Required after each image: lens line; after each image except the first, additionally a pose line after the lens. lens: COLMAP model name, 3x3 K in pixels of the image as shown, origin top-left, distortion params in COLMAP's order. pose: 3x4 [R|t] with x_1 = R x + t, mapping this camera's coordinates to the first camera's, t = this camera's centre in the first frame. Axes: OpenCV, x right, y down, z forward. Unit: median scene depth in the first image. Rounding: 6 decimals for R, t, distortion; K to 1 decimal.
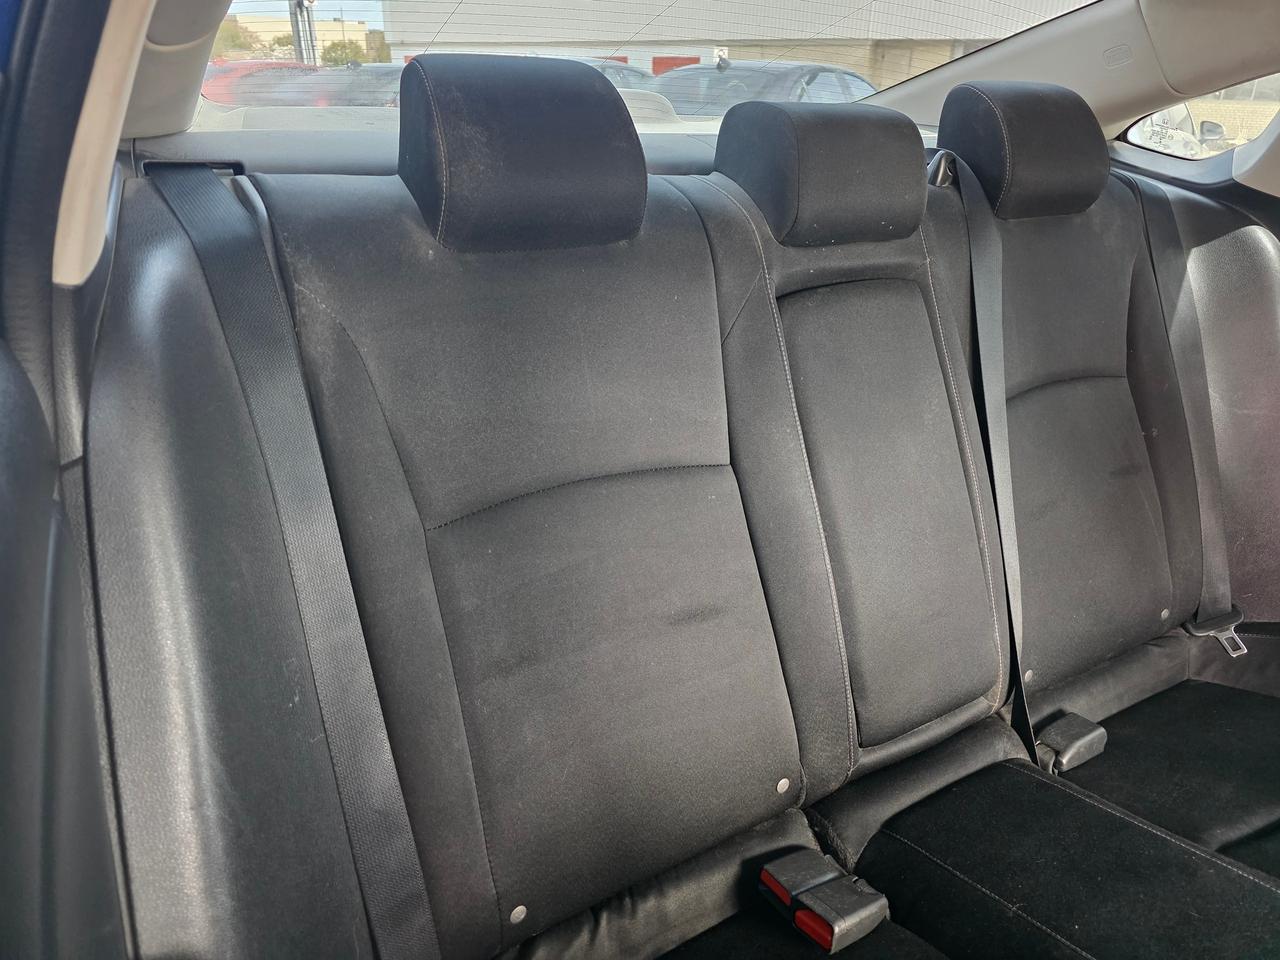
lens RADIAL K [[874.6, 0, 633.5], [0, 874.6, 484.4], [0, 0, 1]] dist [0.051708, -0.050473]
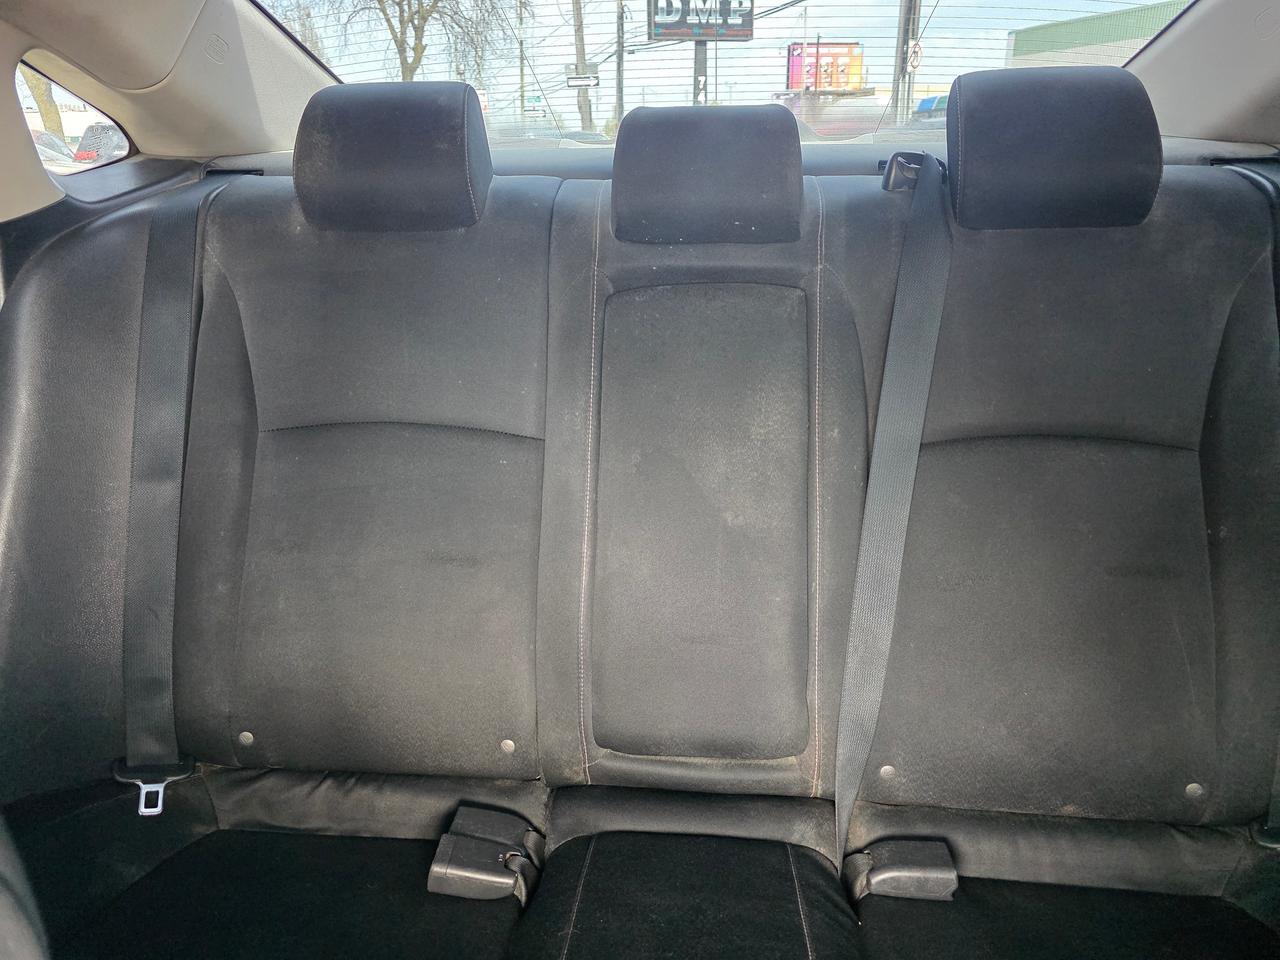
lens RADIAL K [[874.6, 0, 633.5], [0, 874.6, 484.4], [0, 0, 1]] dist [0.051708, -0.050473]
pose [[0.792986, 0.178592, -0.582476, 0.890393], [-0.213622, 0.976878, 0.008692, -0.002884], [0.570560, 0.117537, 0.812802, 0.211338]]
